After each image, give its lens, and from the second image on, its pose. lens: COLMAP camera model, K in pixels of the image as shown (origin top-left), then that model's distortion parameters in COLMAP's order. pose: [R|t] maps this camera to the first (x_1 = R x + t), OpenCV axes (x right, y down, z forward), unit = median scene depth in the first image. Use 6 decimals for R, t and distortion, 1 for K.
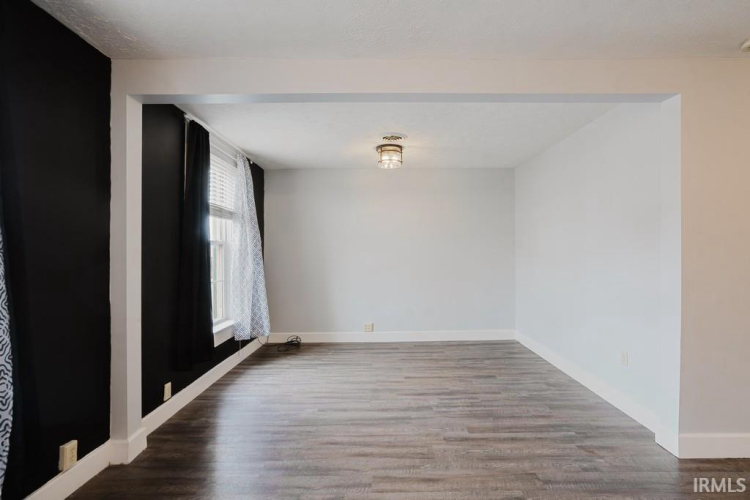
lens RADIAL K [[348.4, 0, 375.0], [0, 348.4, 250.0], [0, 0, 1]] dist [-0.039733, 0.018616]
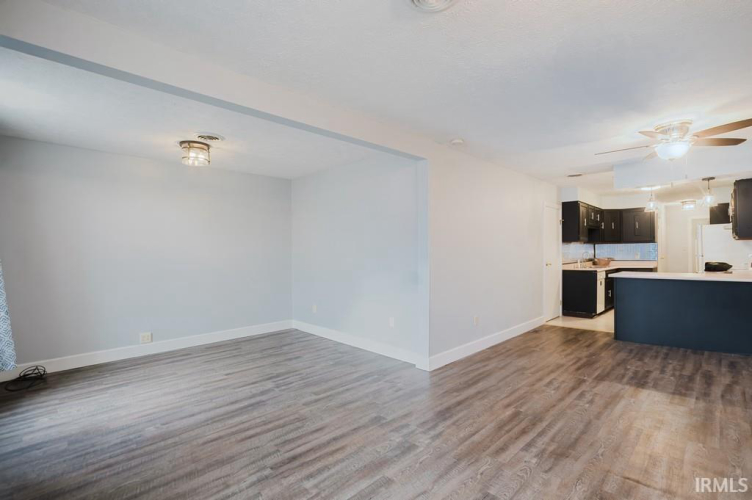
lens RADIAL K [[340.3, 0, 378.8], [0, 340.3, 252.7], [0, 0, 1]] dist [-0.035830, 0.018852]
pose [[0.721983, -0.002975, 0.691904, -0.307631], [-0.001302, 0.999983, 0.005658, -0.000458], [-0.691909, -0.004986, 0.721967, -0.036859]]
